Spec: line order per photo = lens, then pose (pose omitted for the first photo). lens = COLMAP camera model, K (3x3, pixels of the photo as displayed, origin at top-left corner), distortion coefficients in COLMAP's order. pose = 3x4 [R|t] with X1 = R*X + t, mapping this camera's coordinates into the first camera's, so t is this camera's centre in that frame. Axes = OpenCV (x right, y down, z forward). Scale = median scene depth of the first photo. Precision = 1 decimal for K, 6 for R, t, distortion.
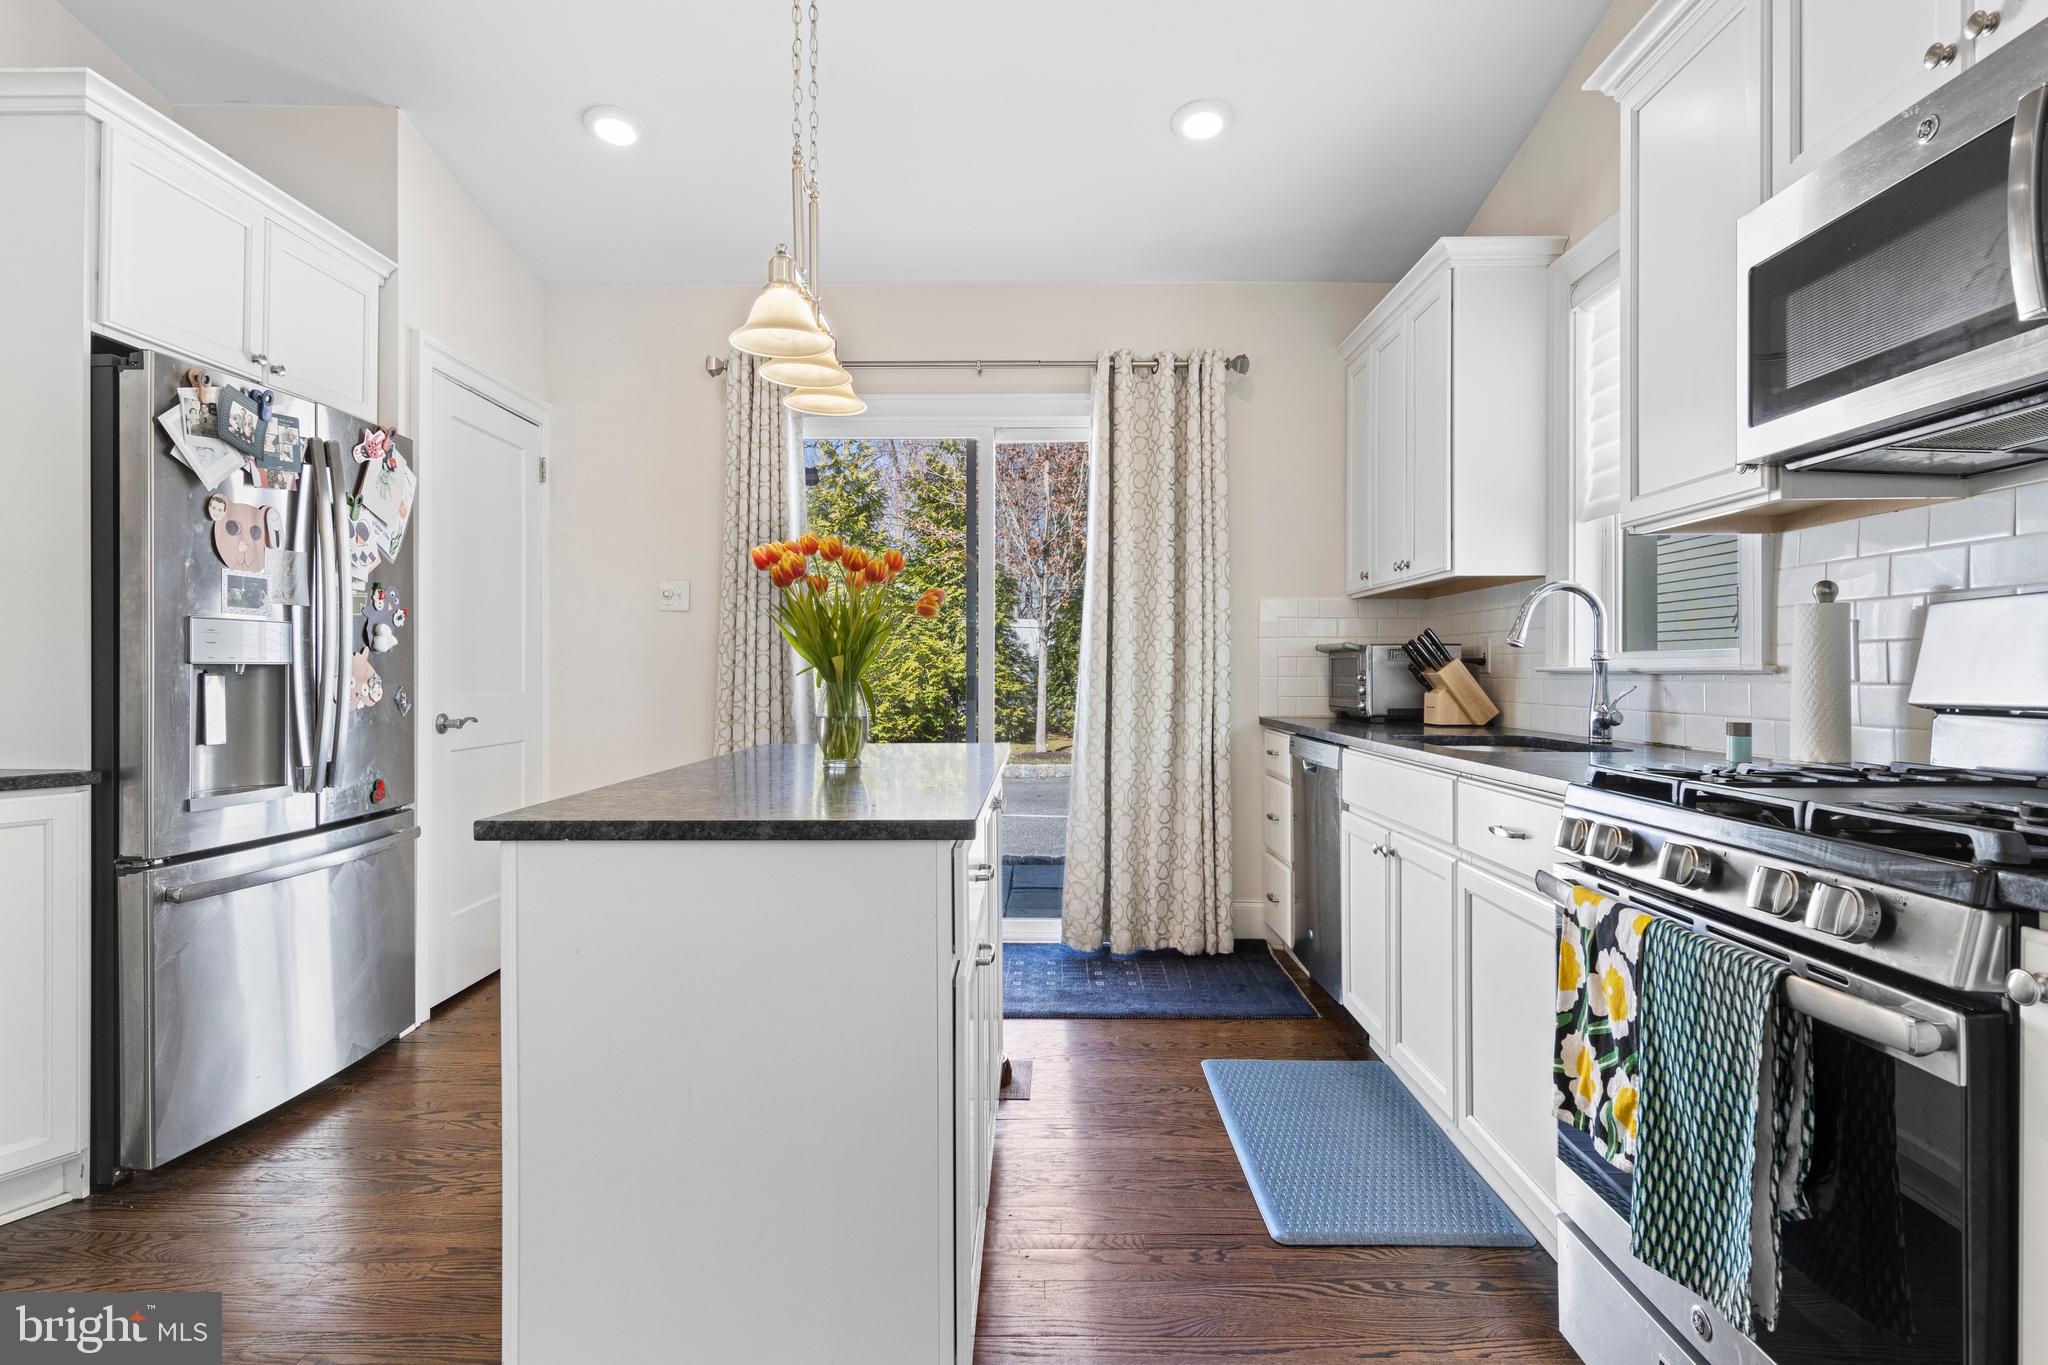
lens RADIAL K [[1044.1, 0, 1025.2], [0, 1044.1, 667.7], [0, 0, 1]] dist [0.014895, -0.005988]
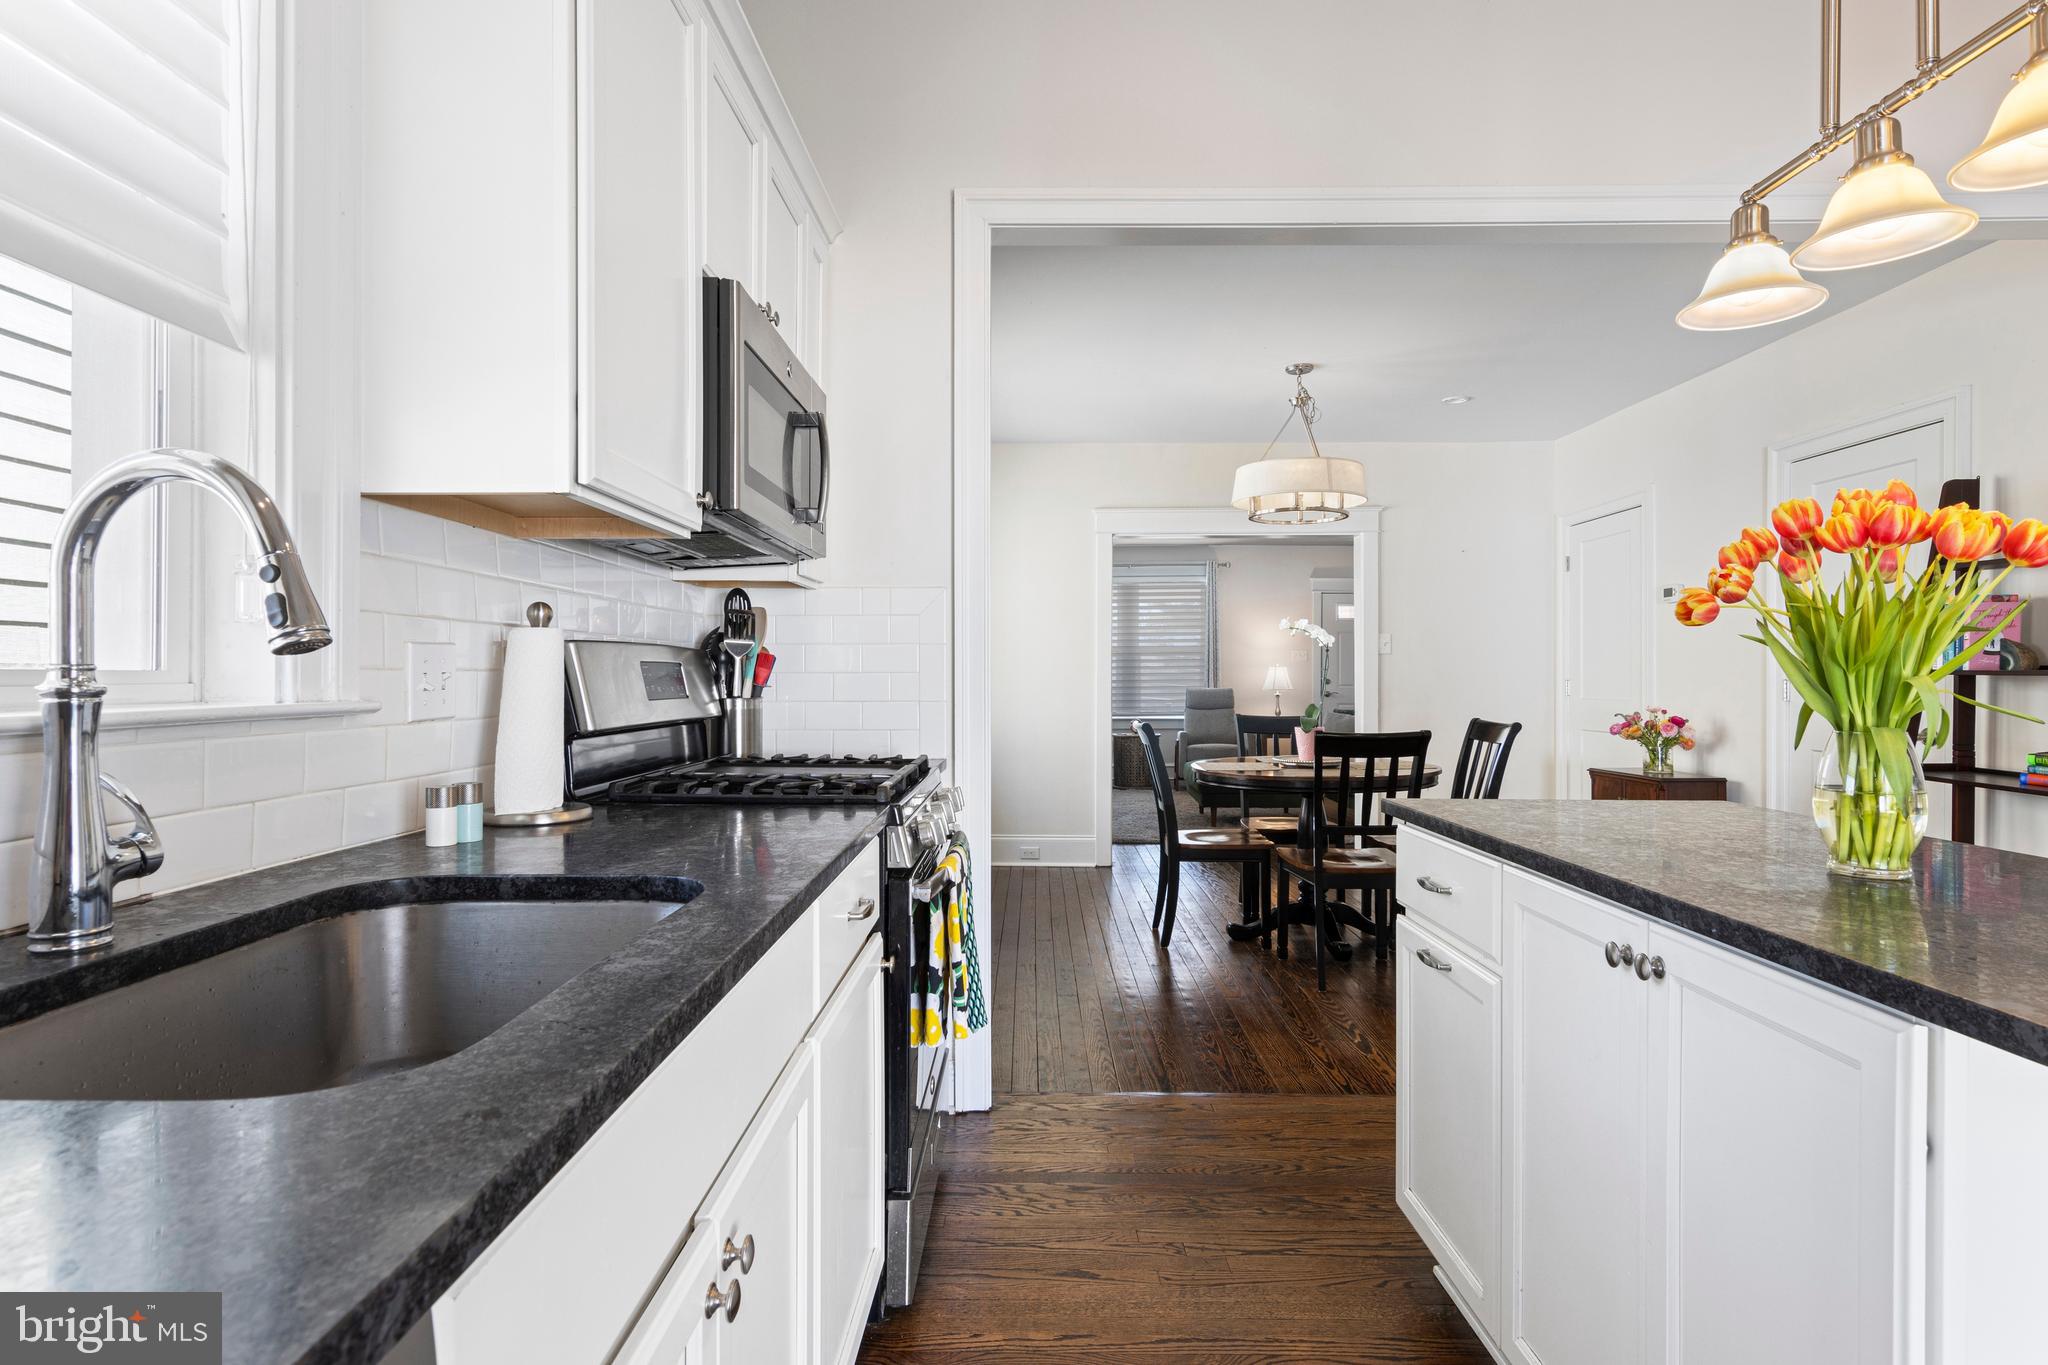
lens RADIAL K [[1044.1, 0, 1019.7], [0, 1044.1, 675.1], [0, 0, 1]] dist [0.014895, -0.005988]
pose [[-0.999973, -0.003599, -0.006353, 0.190043], [-0.003557, 0.999972, -0.006619, -0.008484], [0.006376, -0.006597, -0.999958, 0.982872]]
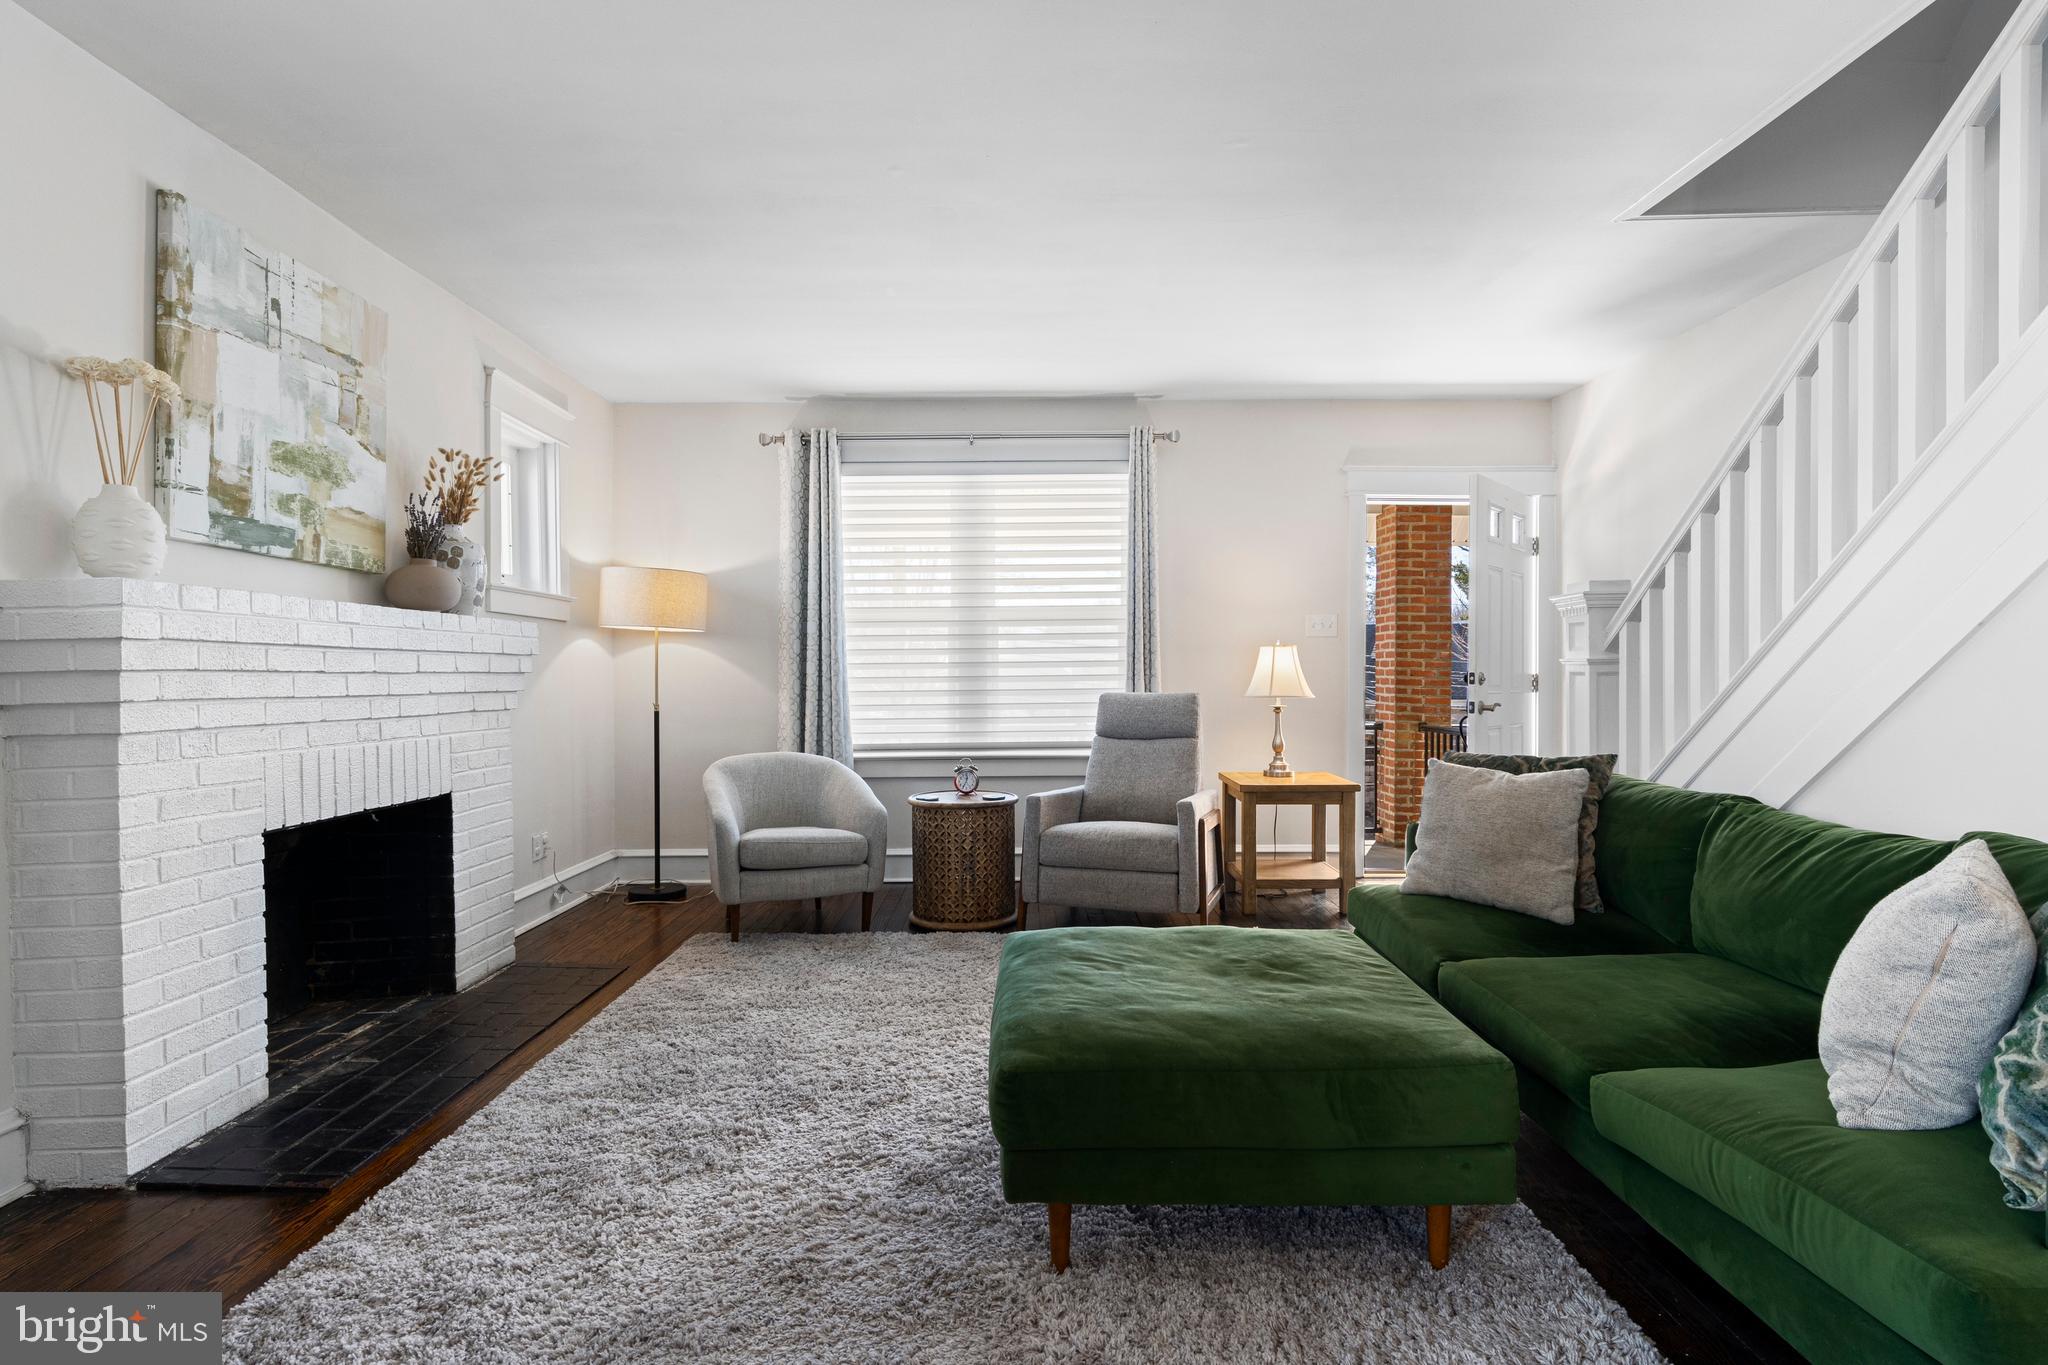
lens RADIAL K [[1044.1, 0, 1042.6], [0, 1044.1, 675.2], [0, 0, 1]] dist [0.014895, -0.005988]
pose [[-0.998957, -0.002843, -0.045568, -0.208428], [-0.002471, 0.999963, -0.008227, -0.003699], [0.045590, -0.008105, -0.998927, -0.704206]]
